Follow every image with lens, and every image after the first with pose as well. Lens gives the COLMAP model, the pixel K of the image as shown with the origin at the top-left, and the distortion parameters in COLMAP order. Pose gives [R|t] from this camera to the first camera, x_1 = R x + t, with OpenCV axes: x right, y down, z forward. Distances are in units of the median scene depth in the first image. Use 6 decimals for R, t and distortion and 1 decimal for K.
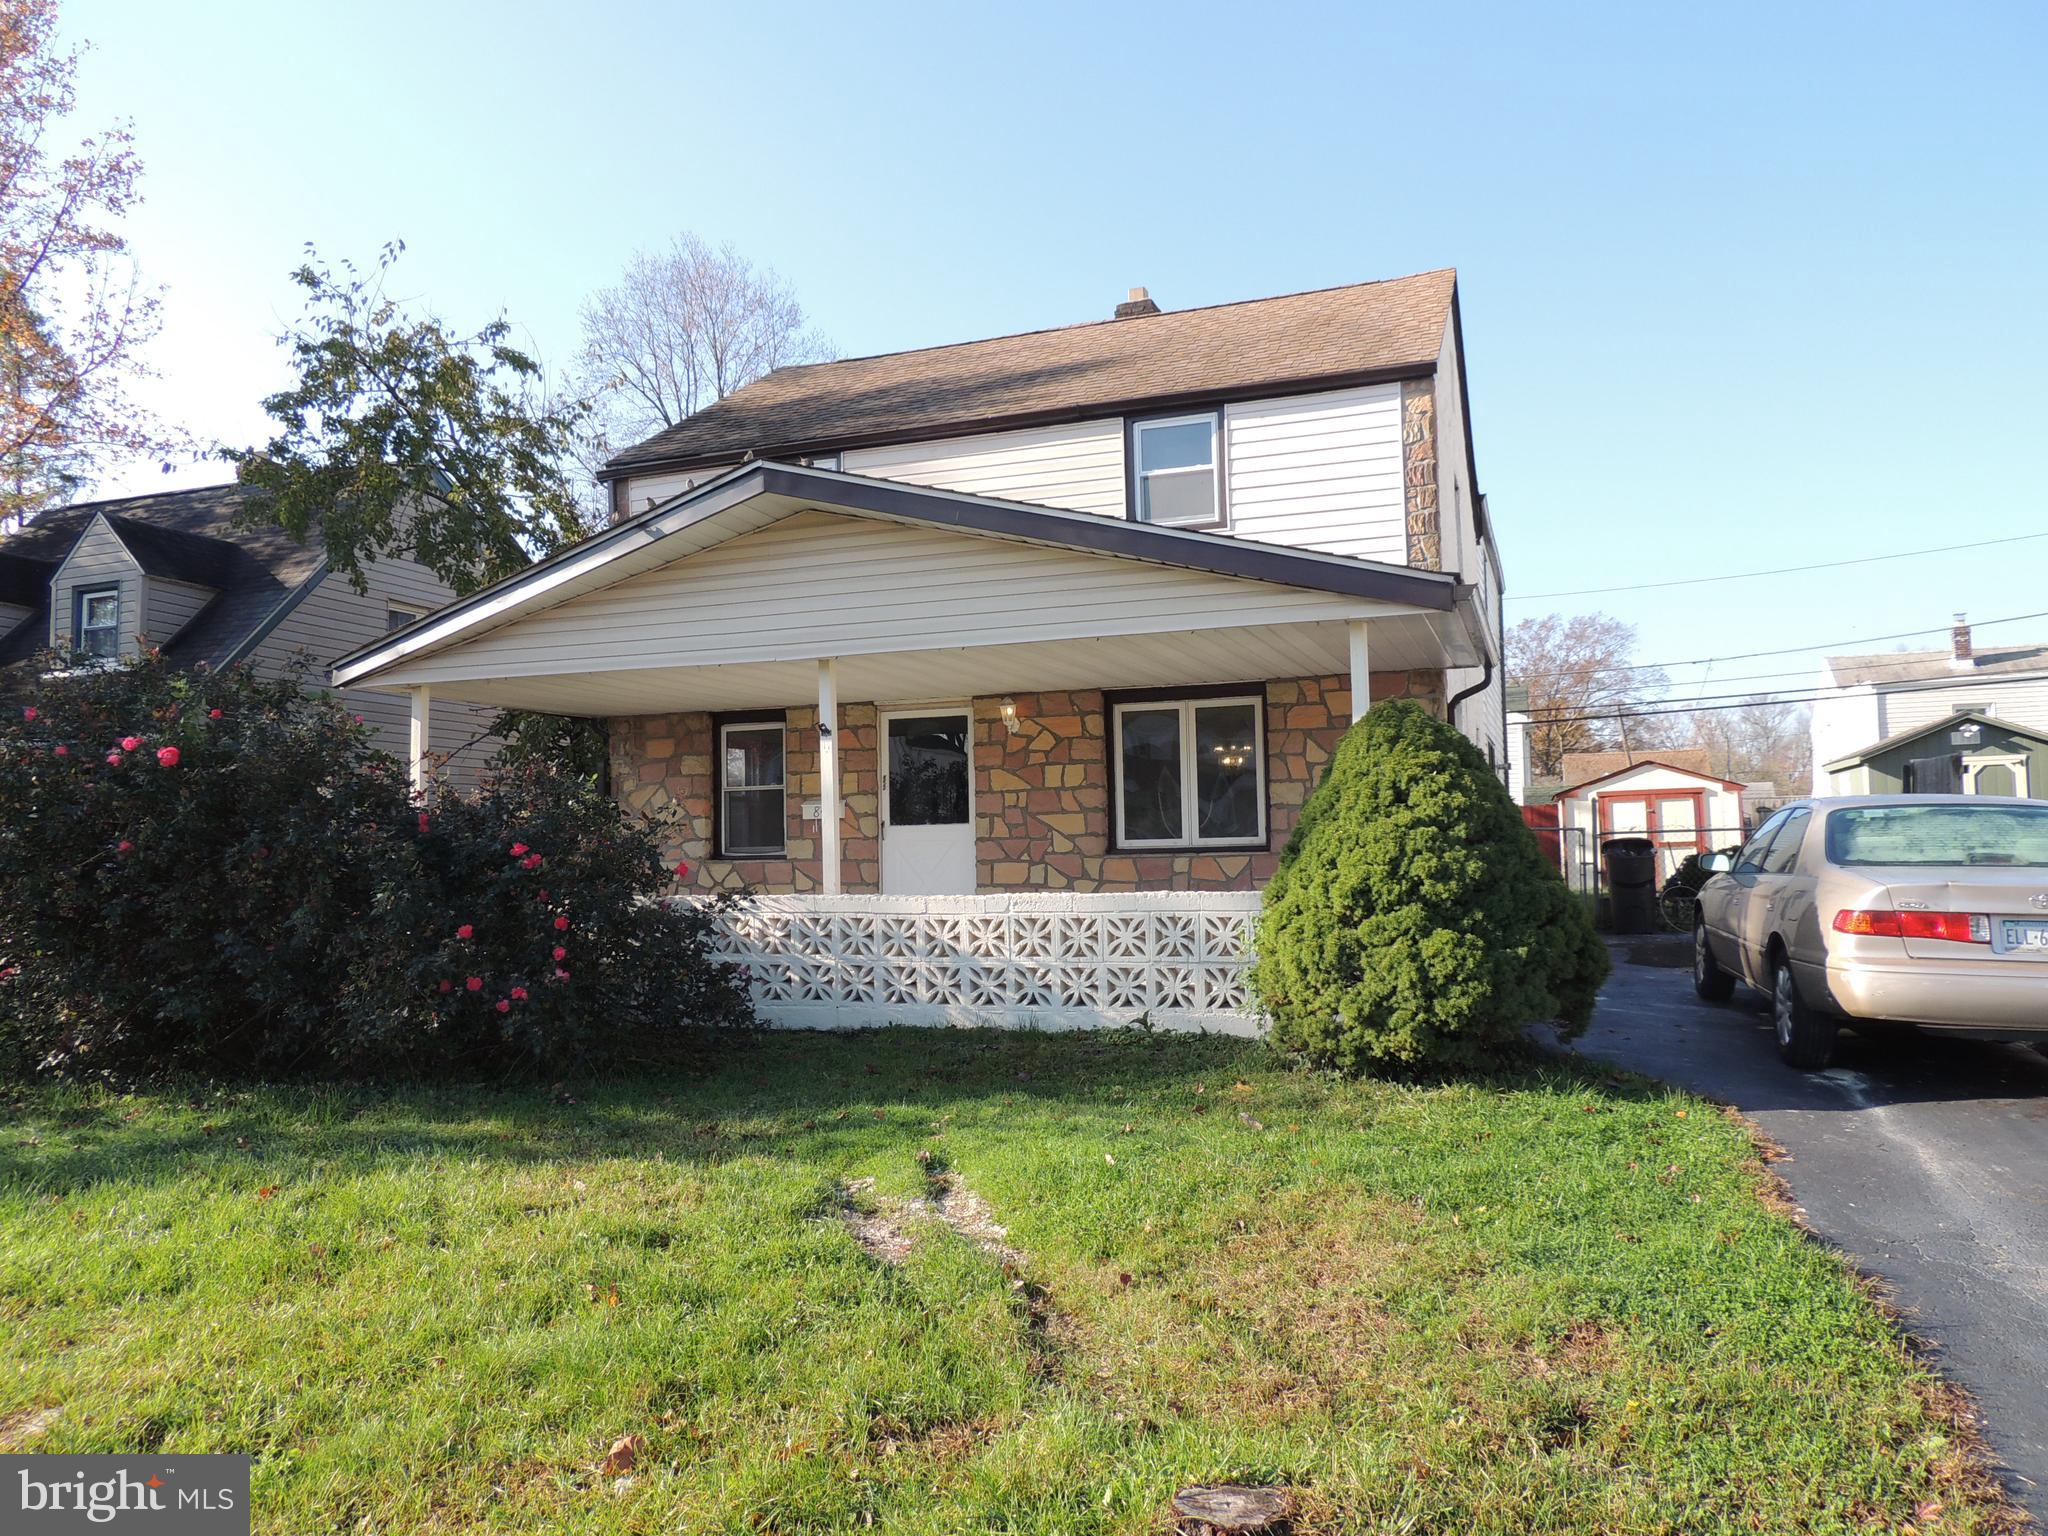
lens RADIAL K [[1454.8, 0, 1031.7], [0, 1454.8, 774.5], [0, 0, 1]] dist [-0.021467, 0.000100]
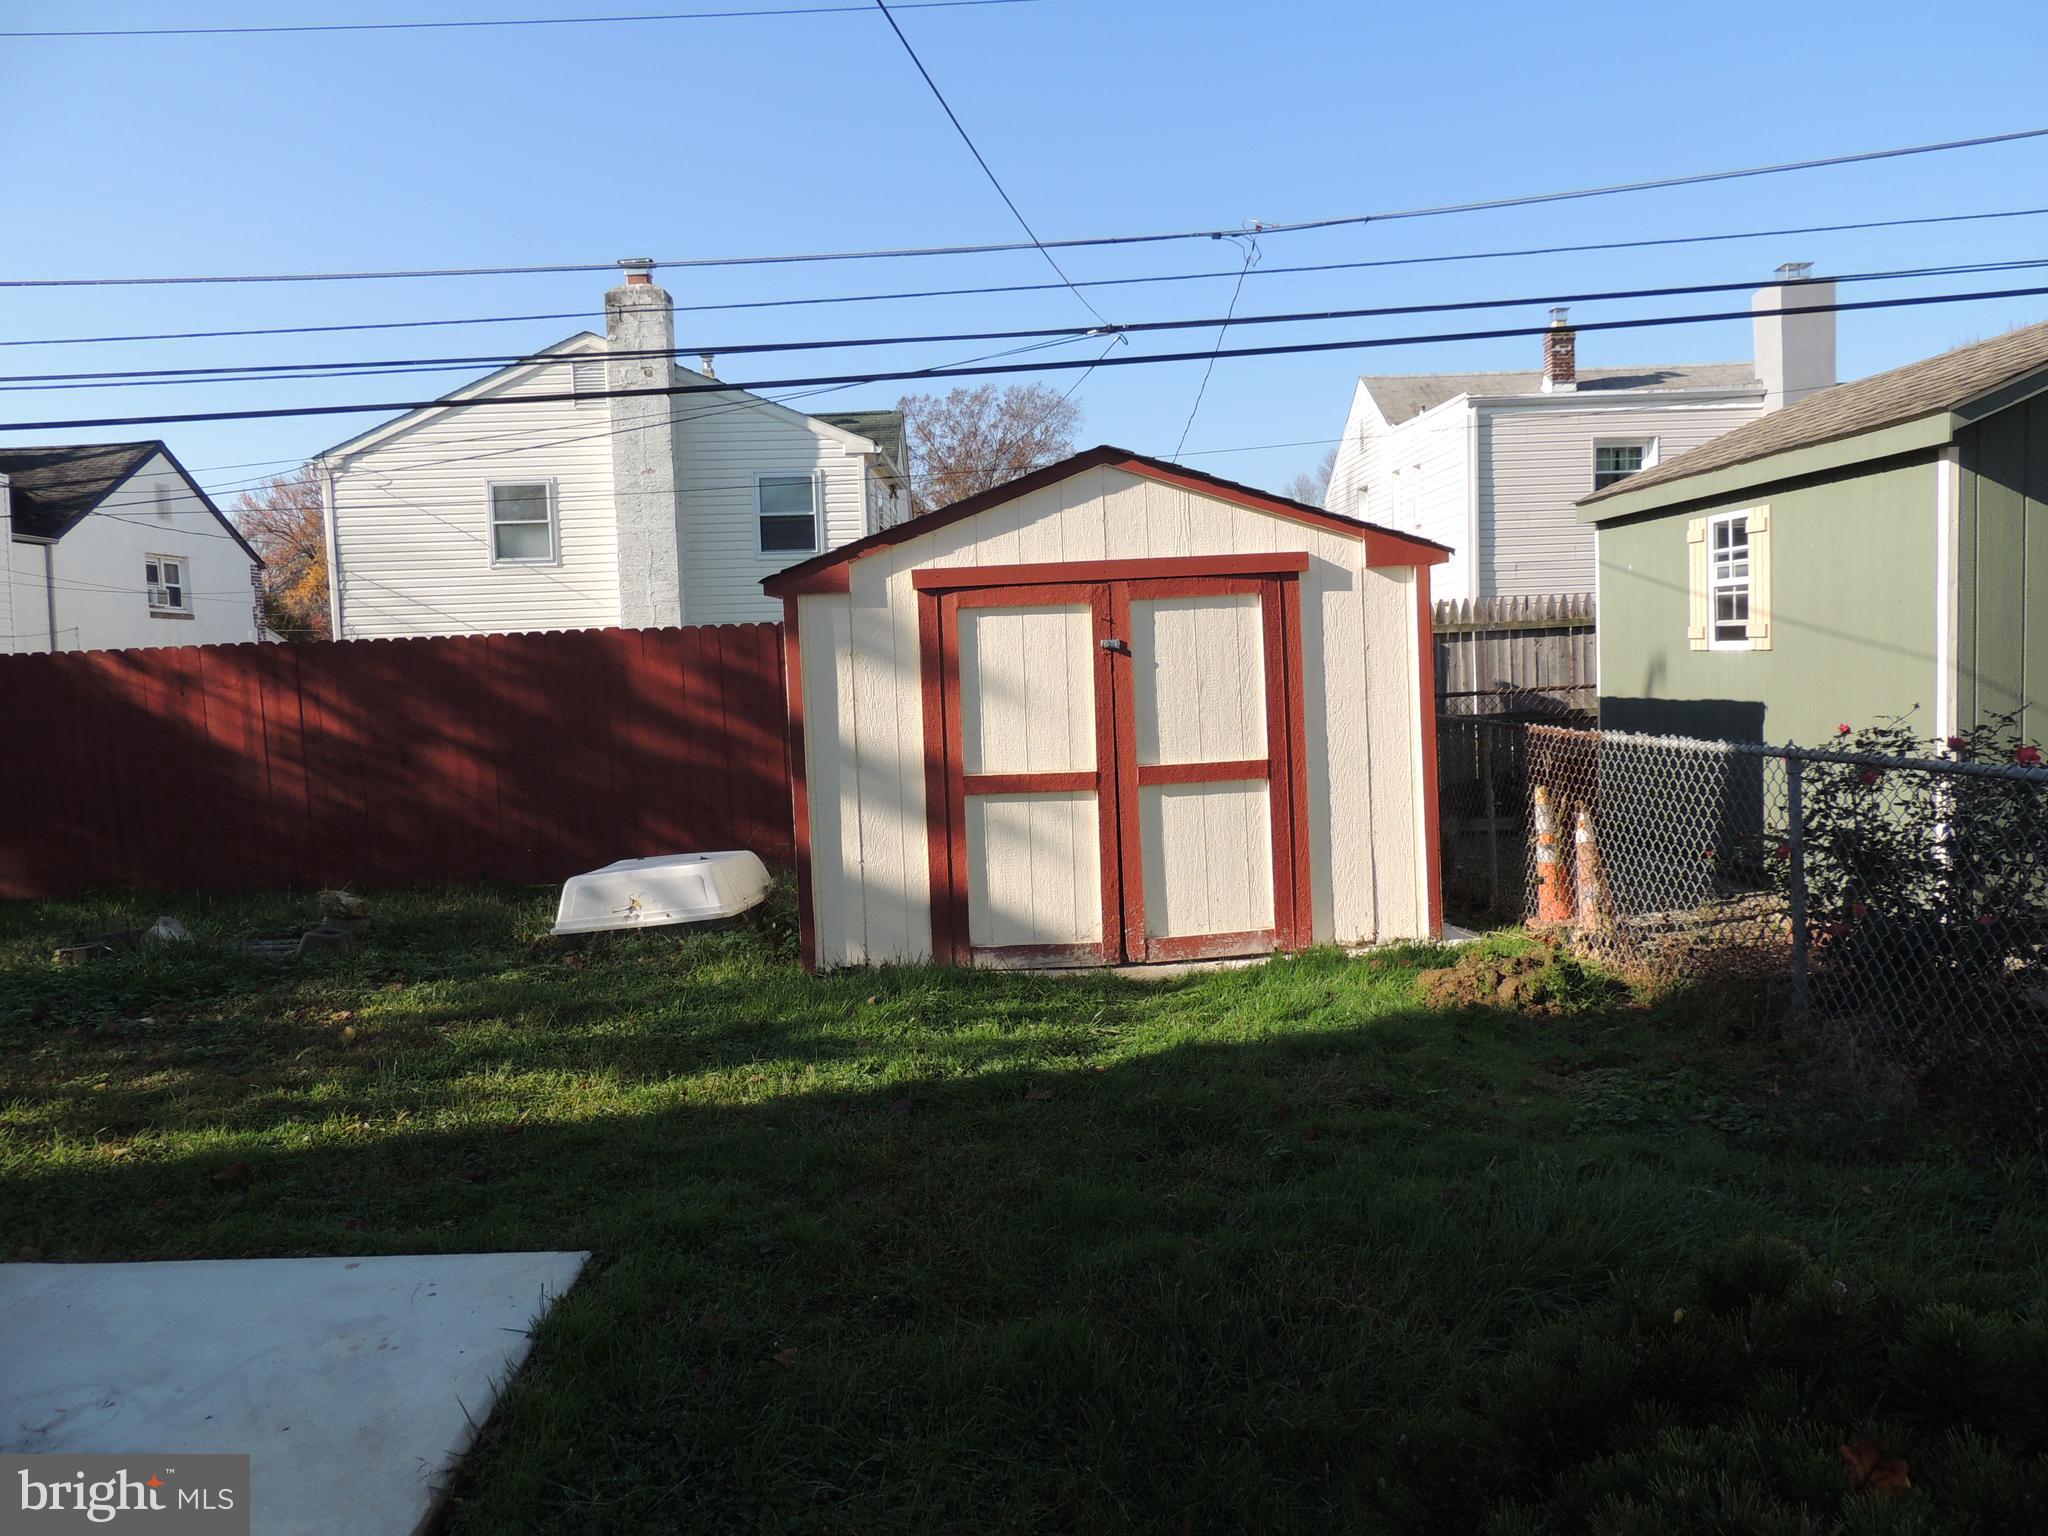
lens RADIAL K [[1454.8, 0, 1031.7], [0, 1454.8, 774.5], [0, 0, 1]] dist [-0.021467, 0.000100]
pose [[0.935063, -0.040077, 0.352208, 0.154794], [-0.005874, 0.991700, 0.128438, 0.007097], [-0.354432, -0.122166, 0.927067, 0.366589]]
